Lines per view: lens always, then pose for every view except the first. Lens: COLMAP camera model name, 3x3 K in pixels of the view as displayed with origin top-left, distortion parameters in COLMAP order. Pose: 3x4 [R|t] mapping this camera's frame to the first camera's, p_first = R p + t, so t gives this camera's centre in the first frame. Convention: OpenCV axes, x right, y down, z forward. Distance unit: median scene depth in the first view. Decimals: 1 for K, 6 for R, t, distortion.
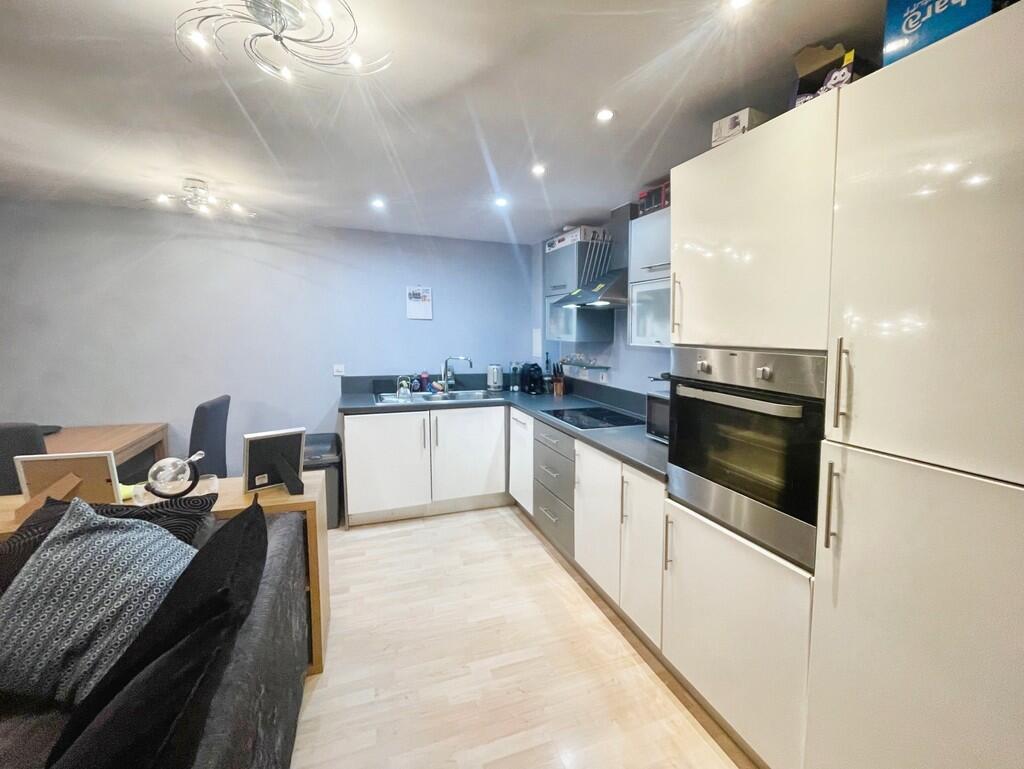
lens RADIAL K [[439.0, 0, 508.0], [0, 439.0, 388.2], [0, 0, 1]] dist [-0.001329, 0.000262]
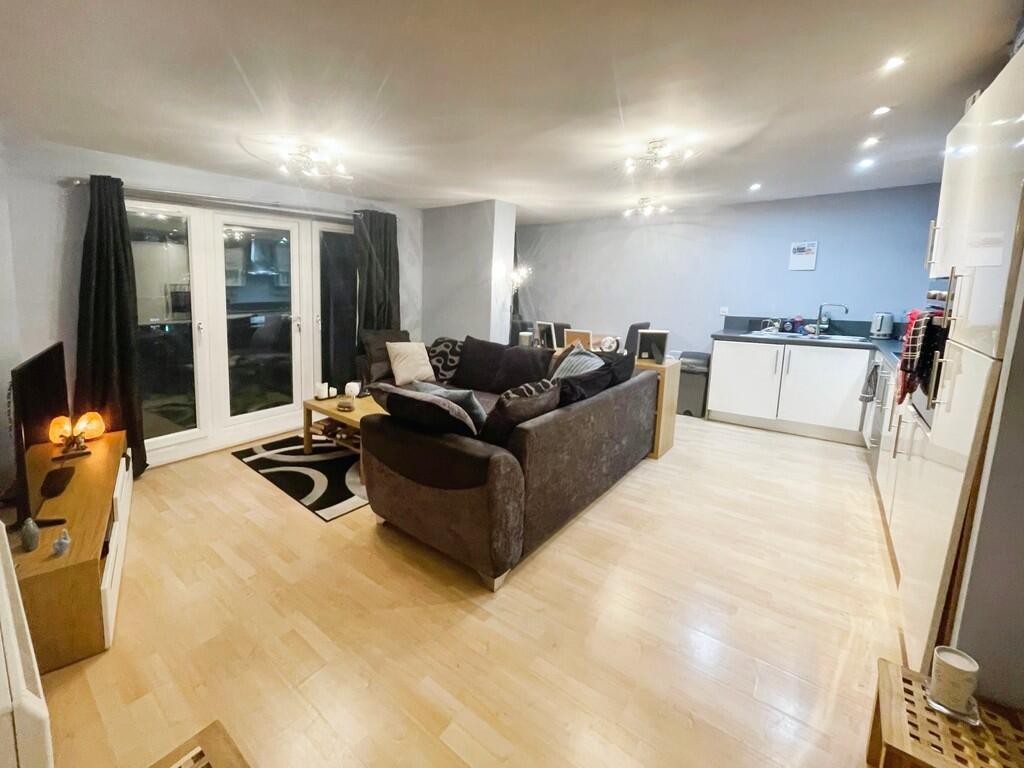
lens RADIAL K [[439.0, 0, 508.0], [0, 439.0, 387.7], [0, 0, 1]] dist [-0.001329, 0.000262]
pose [[0.579897, 0.167097, -0.797369, 0.360080], [-0.094984, 0.985932, 0.137534, 0.070831], [0.809134, -0.004018, 0.587611, -0.351491]]
